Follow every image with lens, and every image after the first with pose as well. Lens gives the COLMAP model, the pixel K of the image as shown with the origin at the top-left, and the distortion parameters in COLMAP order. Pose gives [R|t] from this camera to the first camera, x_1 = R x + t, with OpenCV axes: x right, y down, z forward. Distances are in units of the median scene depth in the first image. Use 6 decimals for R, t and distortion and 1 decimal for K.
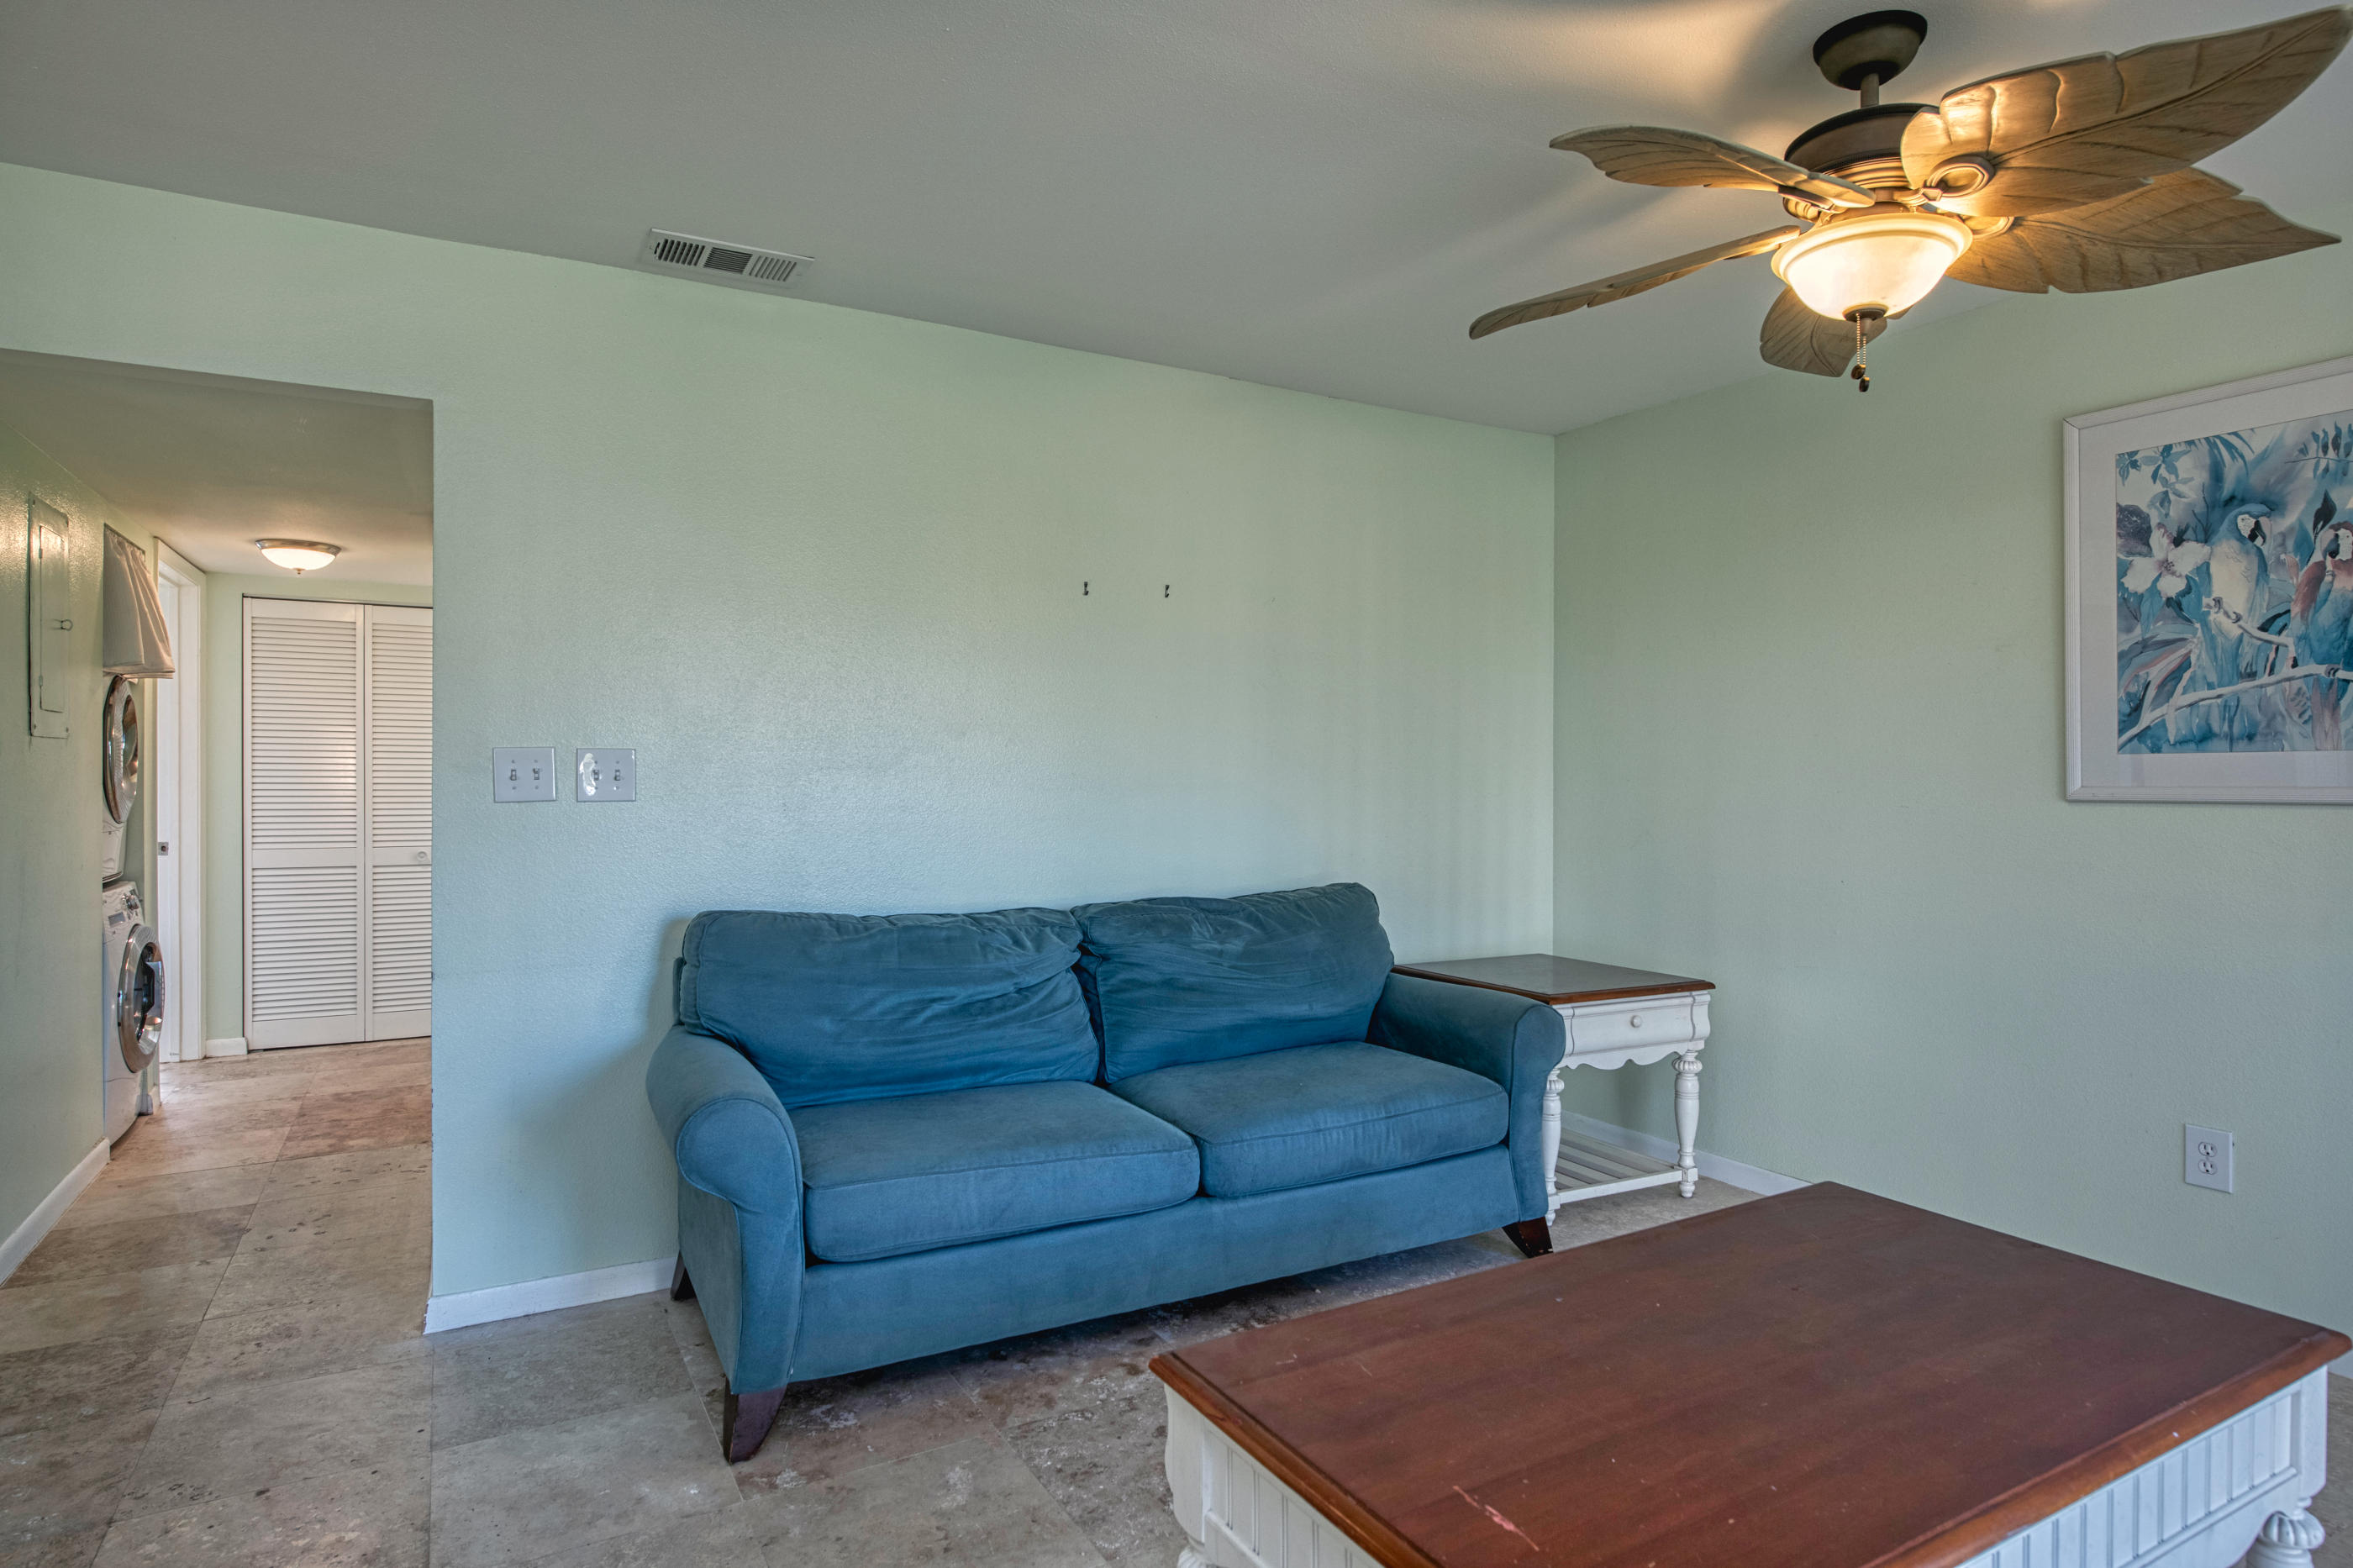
lens RADIAL K [[1278.7, 0, 1190.3], [0, 1278.7, 792.5], [0, 0, 1]] dist [0.001799, -0.004019]
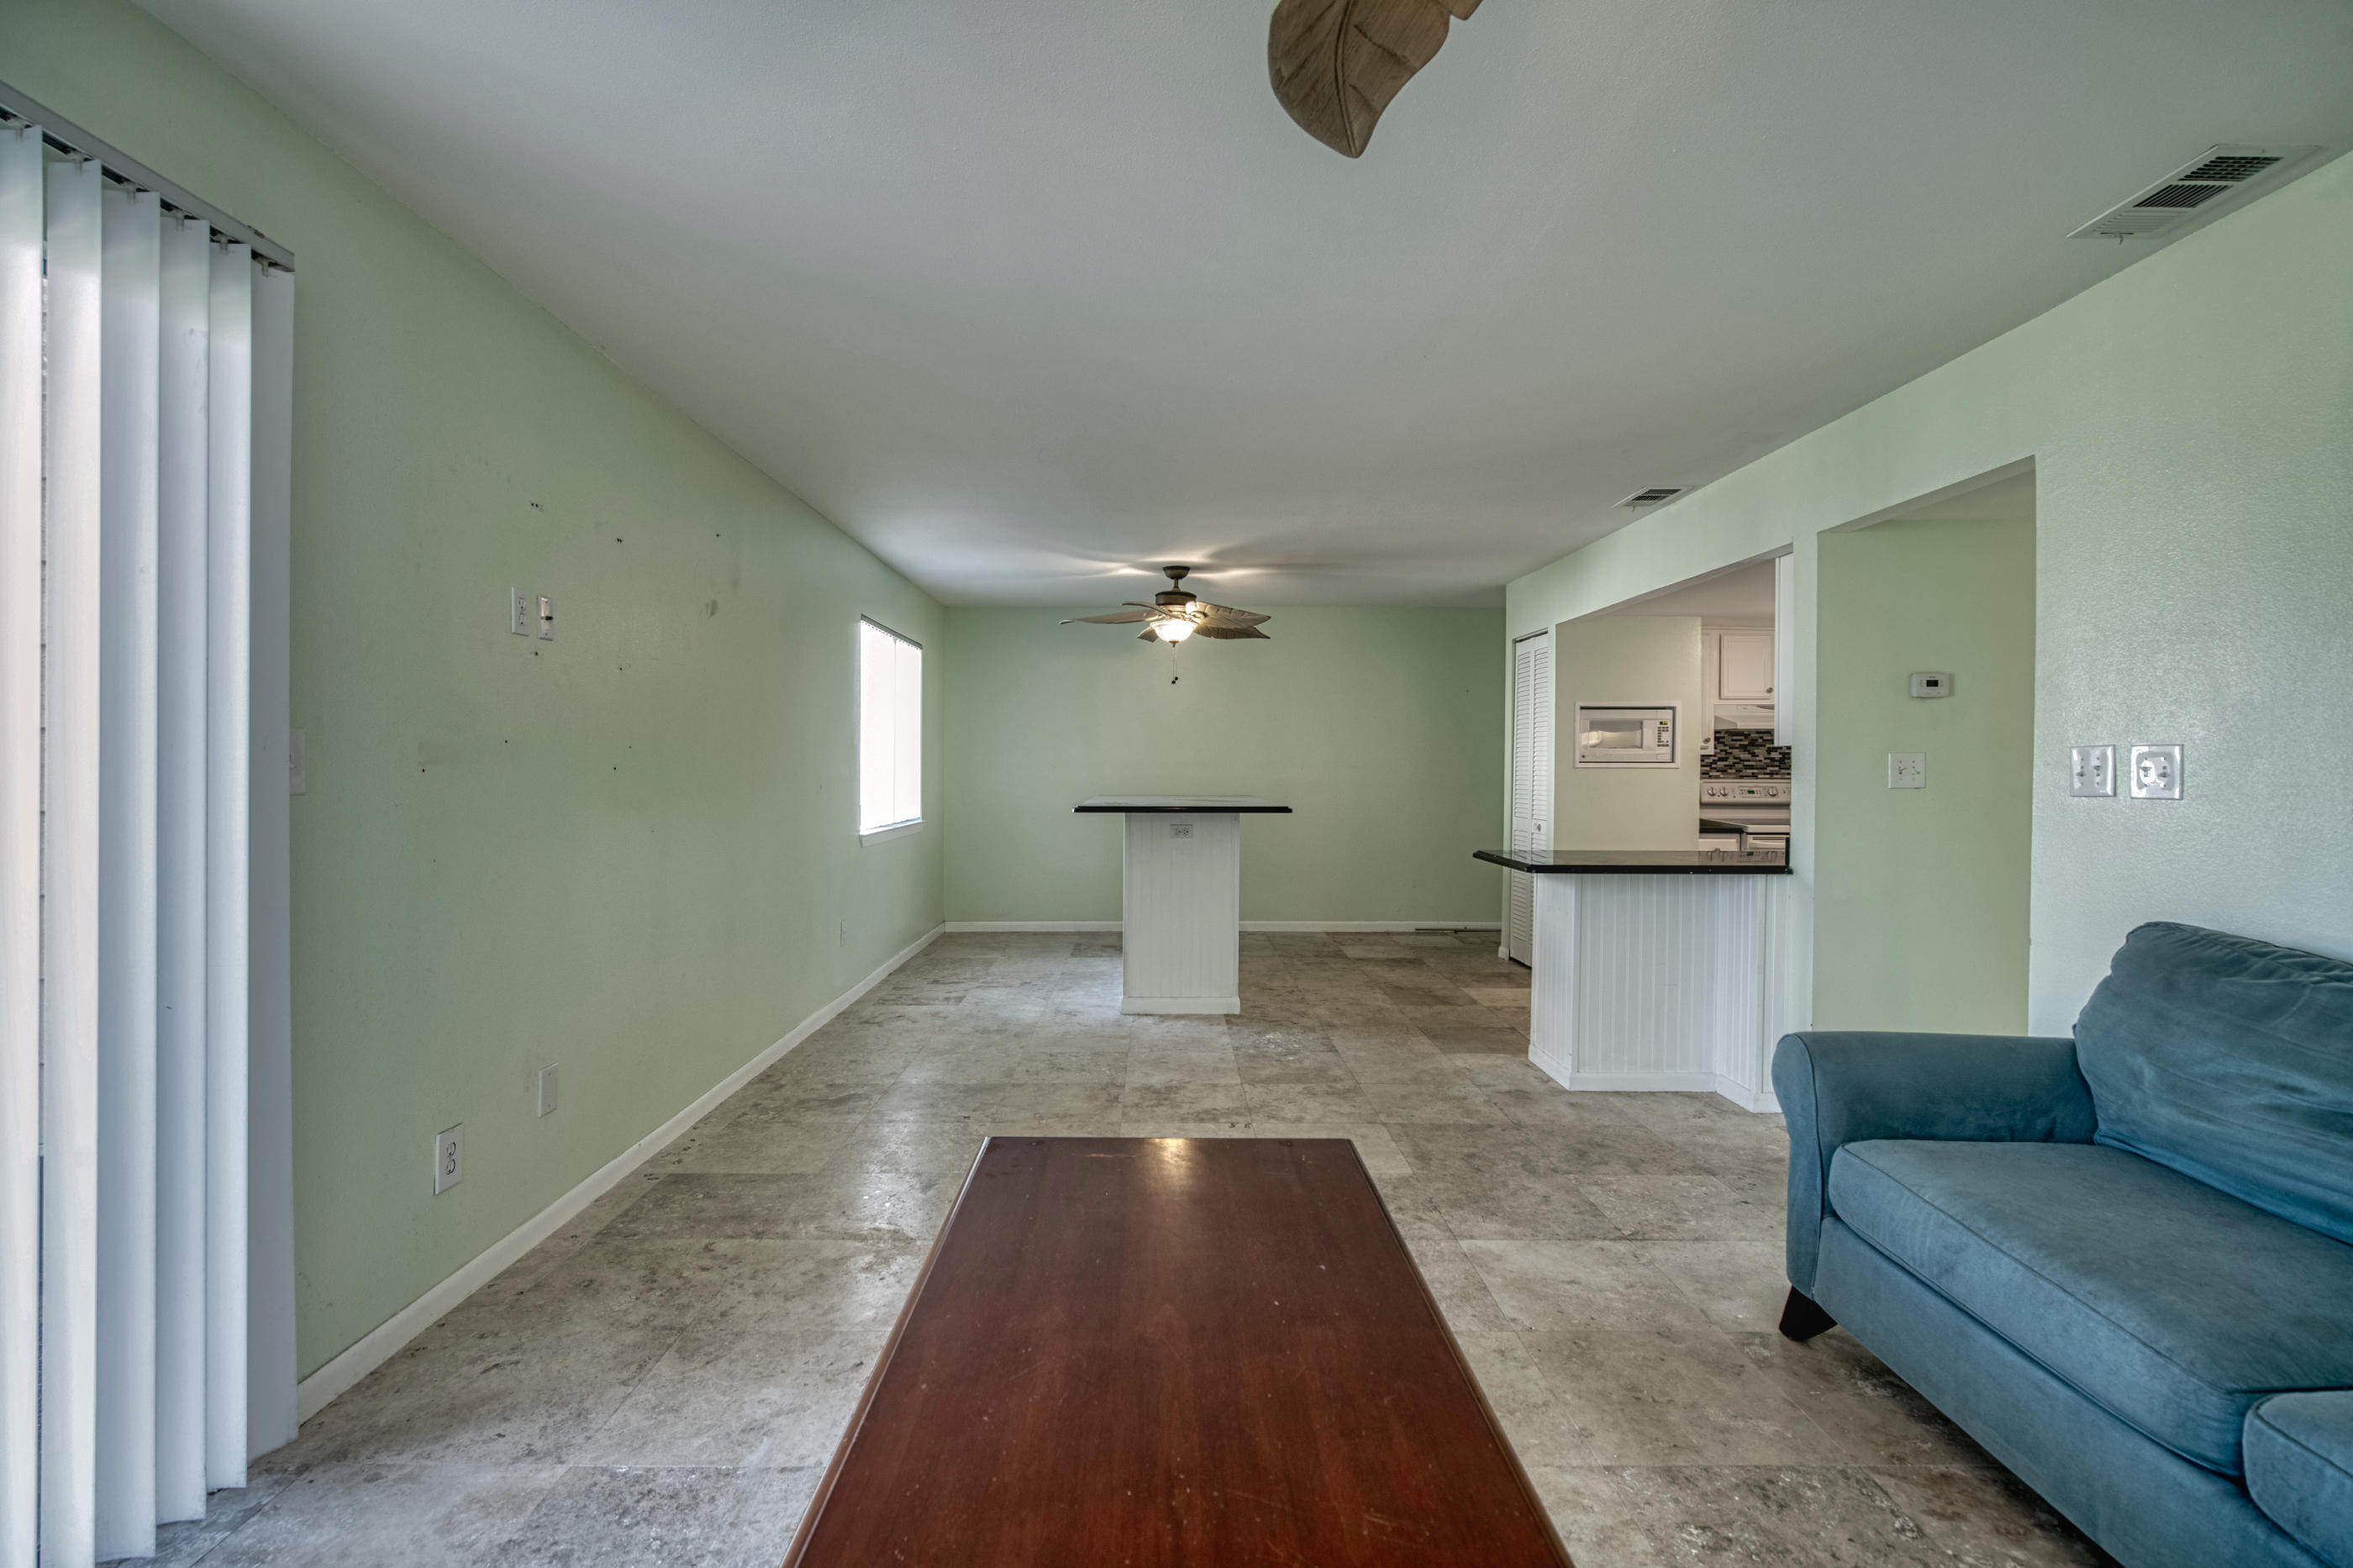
lens RADIAL K [[1076.1, 0, 1164.8], [0, 1076.1, 766.8], [0, 0, 1]] dist [0.009352, -0.008115]
pose [[-0.495656, -0.001209, -0.868518, 0.657854], [-0.012866, 0.999900, 0.005951, -0.015060], [0.868424, 0.014124, -0.495622, 0.771313]]
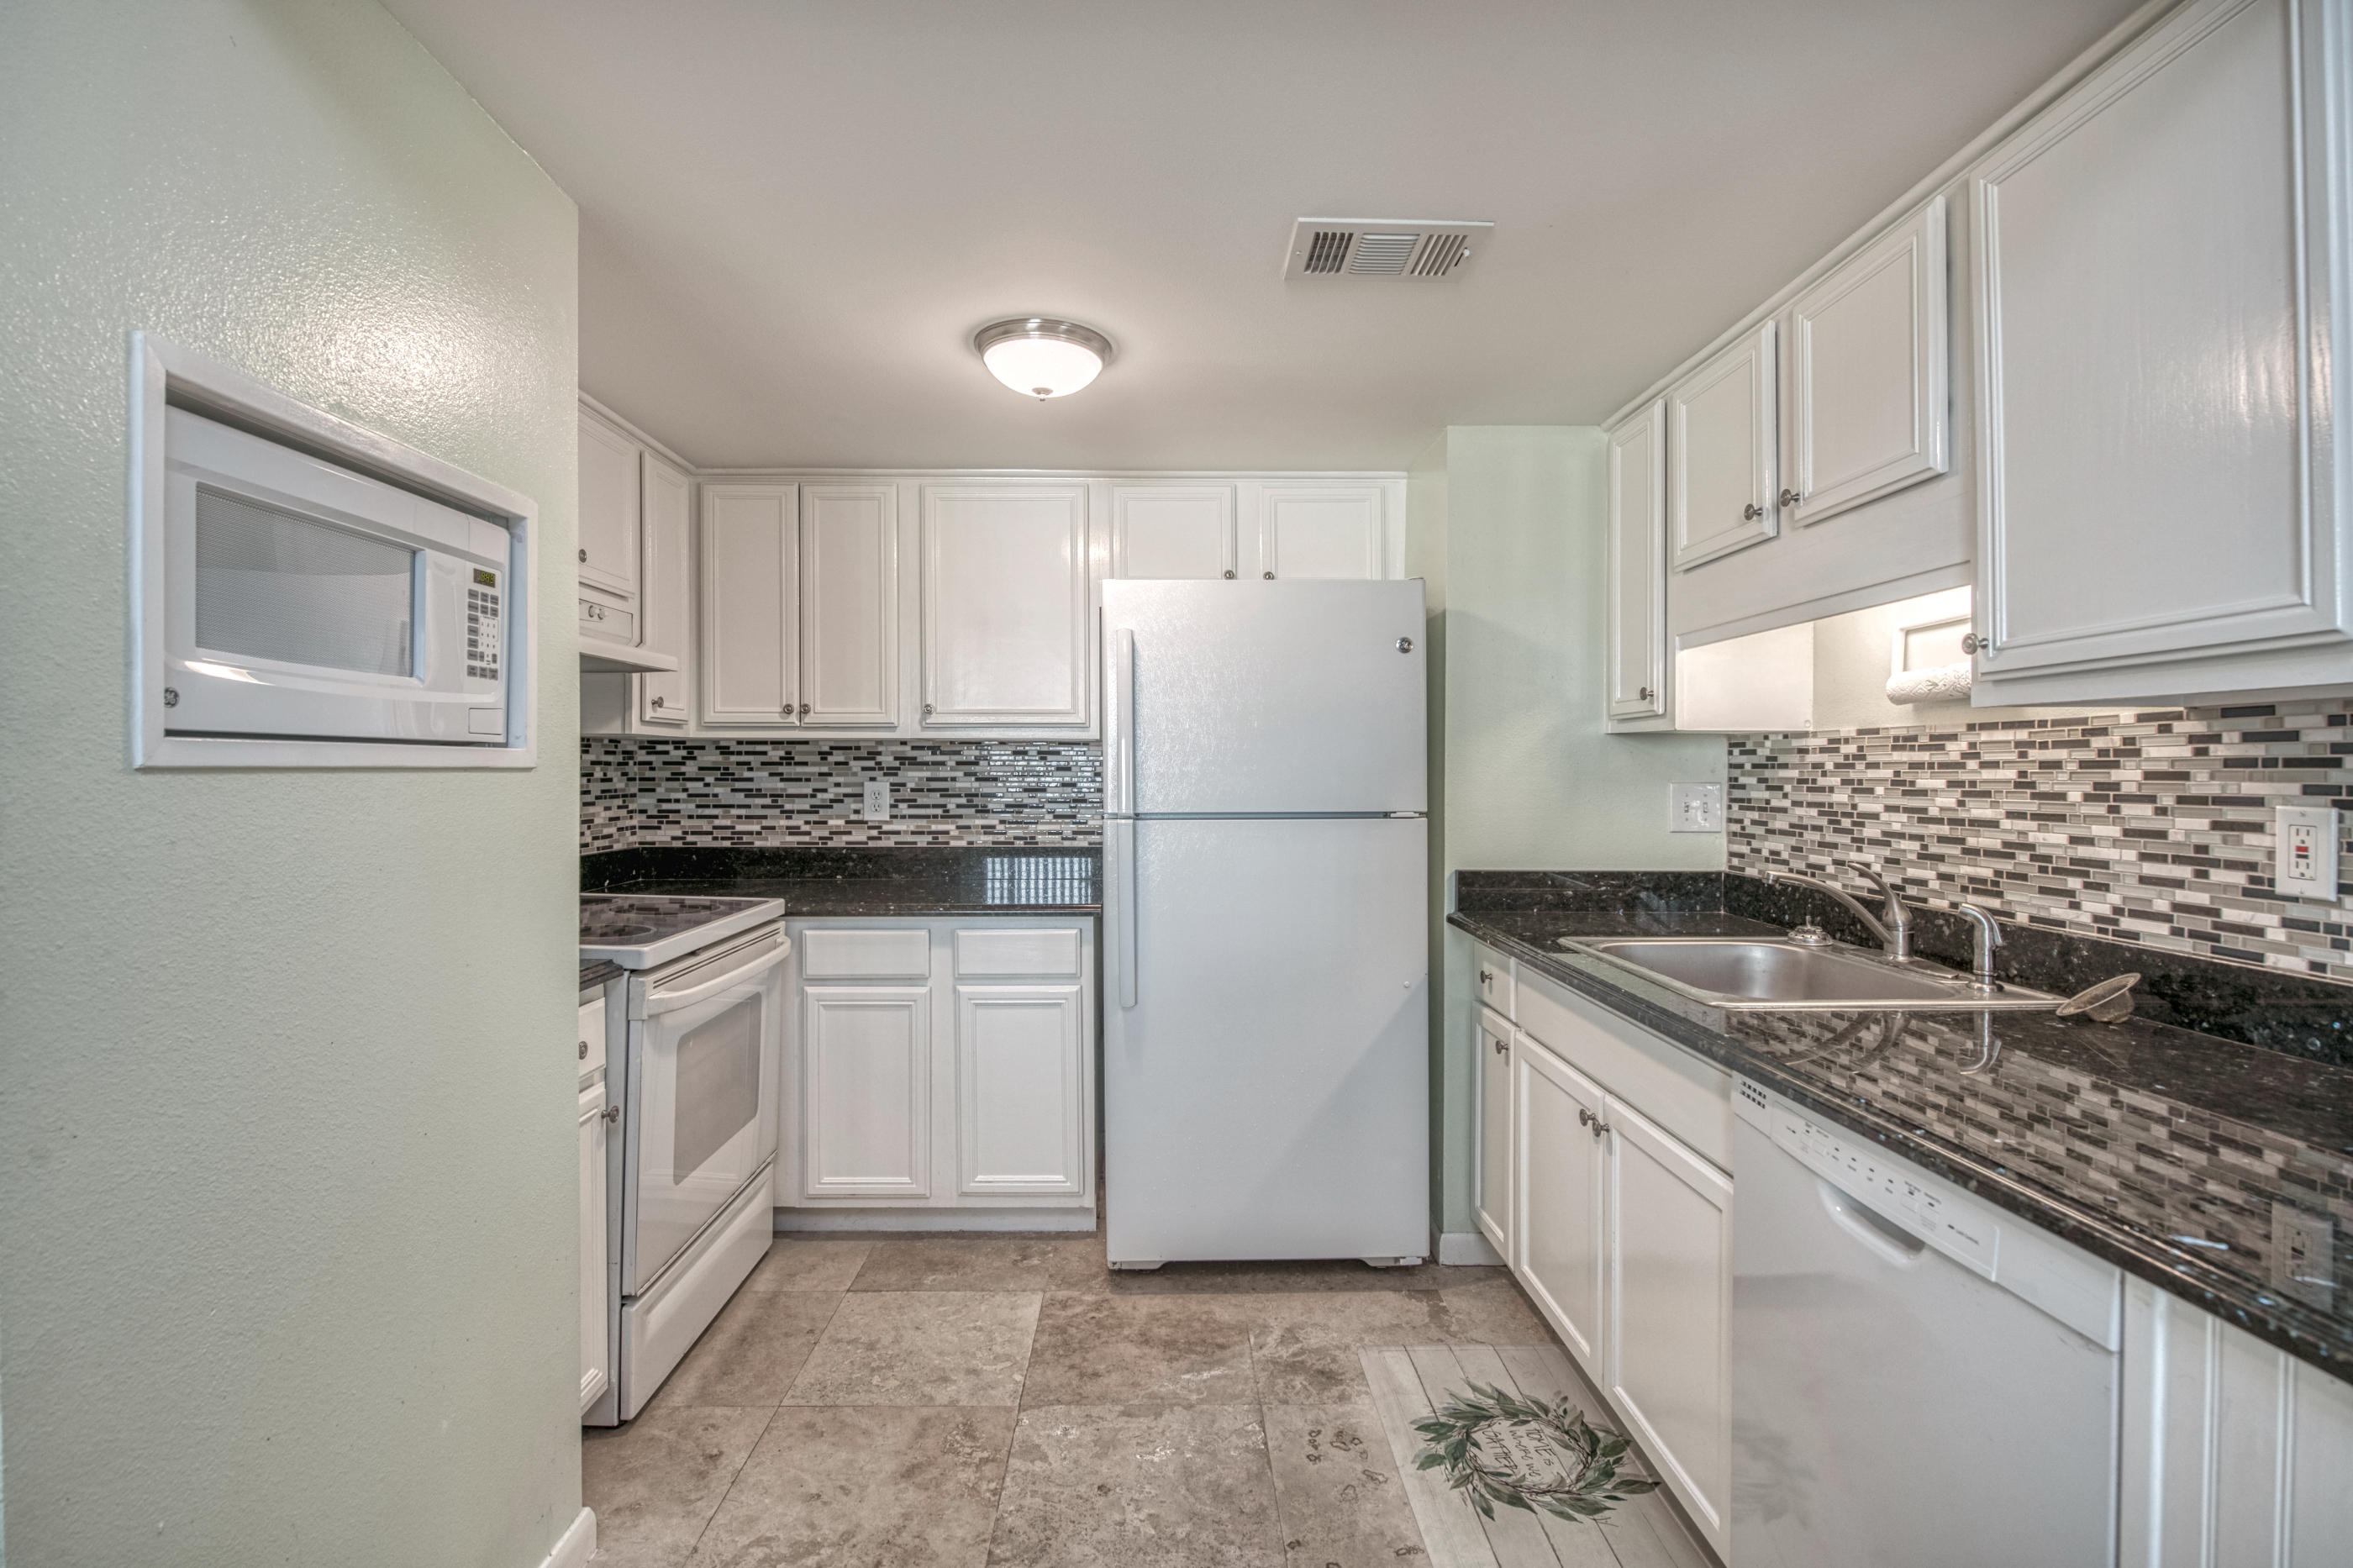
lens RADIAL K [[1076.1, 0, 1165.7], [0, 1076.1, 775.7], [0, 0, 1]] dist [0.009352, -0.008115]
pose [[0.871725, 0.006435, -0.489952, -1.134270], [-0.009135, 0.999953, -0.003120, -0.011291], [0.489909, 0.007195, 0.871744, 0.287114]]
